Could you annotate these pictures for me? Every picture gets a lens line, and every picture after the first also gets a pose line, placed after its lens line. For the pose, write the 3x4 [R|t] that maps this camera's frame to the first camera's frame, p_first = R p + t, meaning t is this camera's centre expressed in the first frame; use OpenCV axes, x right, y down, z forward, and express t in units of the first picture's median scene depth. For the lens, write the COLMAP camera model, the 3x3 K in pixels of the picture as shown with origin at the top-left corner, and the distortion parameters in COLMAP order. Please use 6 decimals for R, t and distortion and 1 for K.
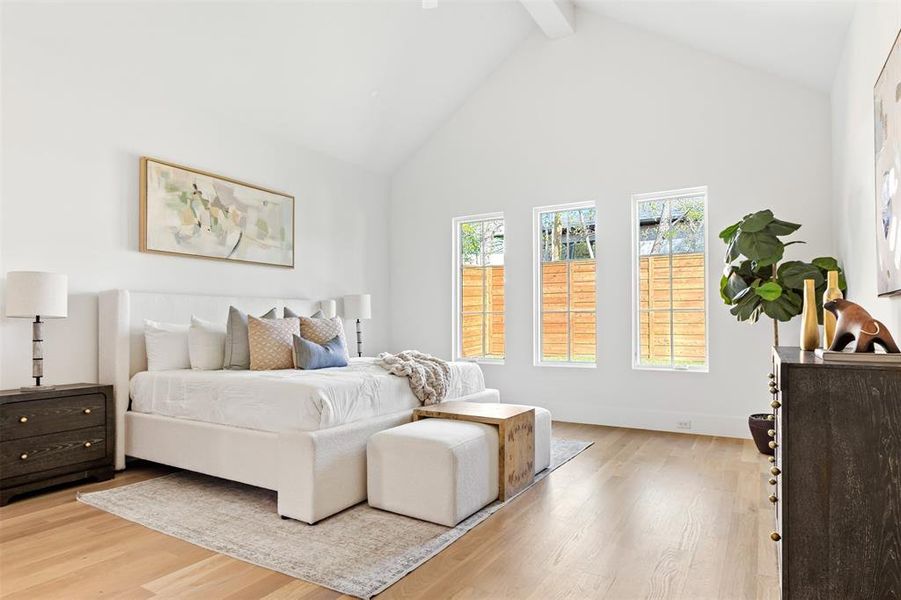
lens RADIAL K [[523.3, 0, 449.8], [0, 523.3, 306.9], [0, 0, 1]] dist [-0.000266, 0.001703]
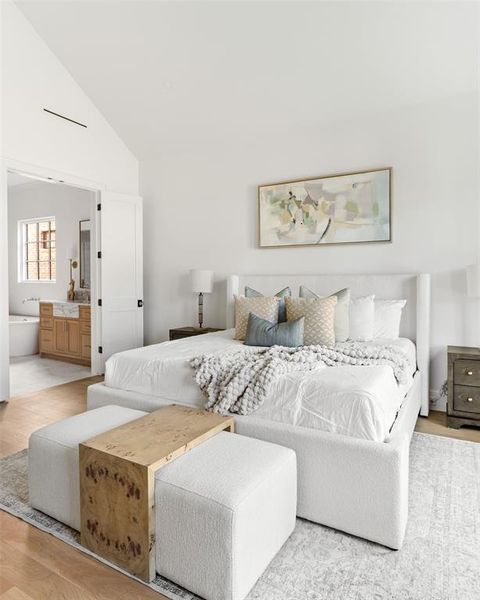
lens RADIAL K [[373.3, 0, 244.0], [0, 373.3, 285.1], [0, 0, 1]] dist [-0.002827, -0.001412]
pose [[0.032070, 0.016507, -0.999349, 0.447364], [0.033757, 0.999275, 0.017589, -0.018110], [0.998915, -0.034299, 0.031490, 0.825307]]
